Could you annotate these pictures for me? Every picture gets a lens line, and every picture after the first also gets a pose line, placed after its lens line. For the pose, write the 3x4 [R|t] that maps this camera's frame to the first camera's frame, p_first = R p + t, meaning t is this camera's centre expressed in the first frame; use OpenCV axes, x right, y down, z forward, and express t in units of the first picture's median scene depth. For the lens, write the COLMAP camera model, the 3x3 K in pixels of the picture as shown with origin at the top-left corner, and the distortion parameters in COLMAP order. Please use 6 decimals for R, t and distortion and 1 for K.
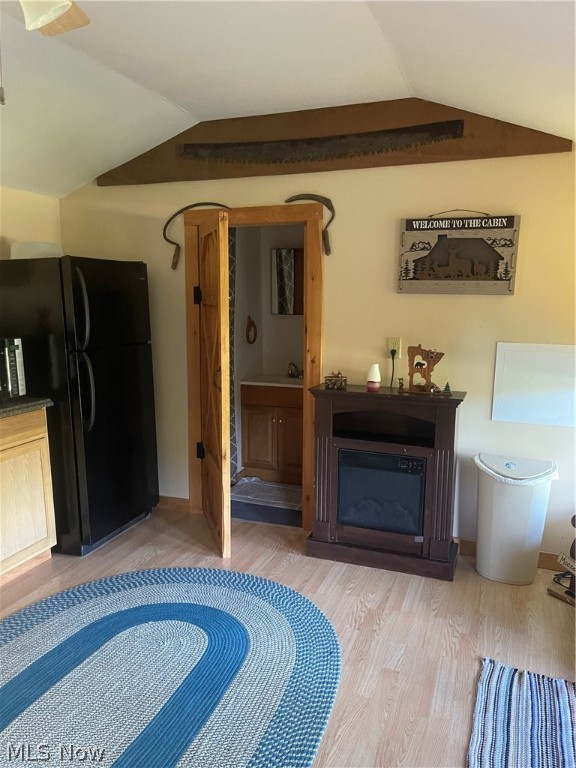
lens RADIAL K [[587.9, 0, 266.7], [0, 587.9, 379.2], [0, 0, 1]] dist [0.049373, -0.067792]
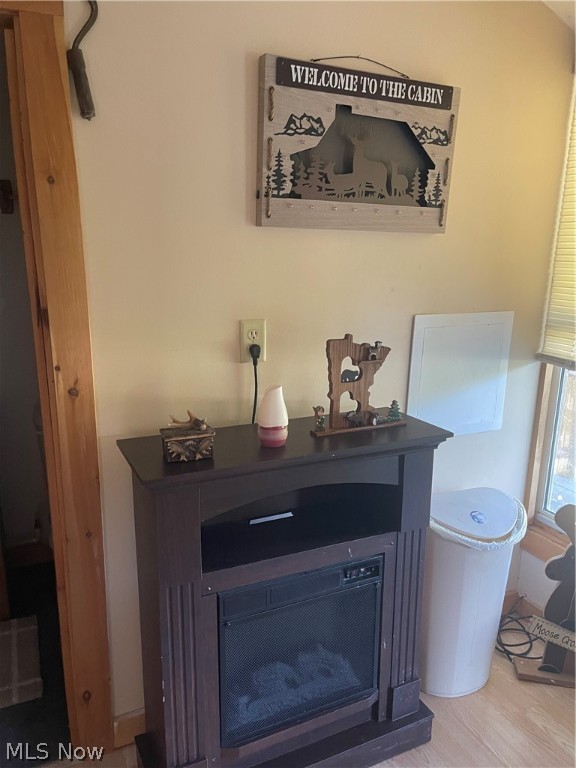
lens RADIAL K [[587.9, 0, 321.7], [0, 587.9, 387.2], [0, 0, 1]] dist [0.049373, -0.067792]
pose [[0.679928, -0.169987, 0.713304, -0.105998], [0.095894, 0.985018, 0.143332, -0.084895], [-0.726982, -0.029054, 0.686042, 0.663298]]
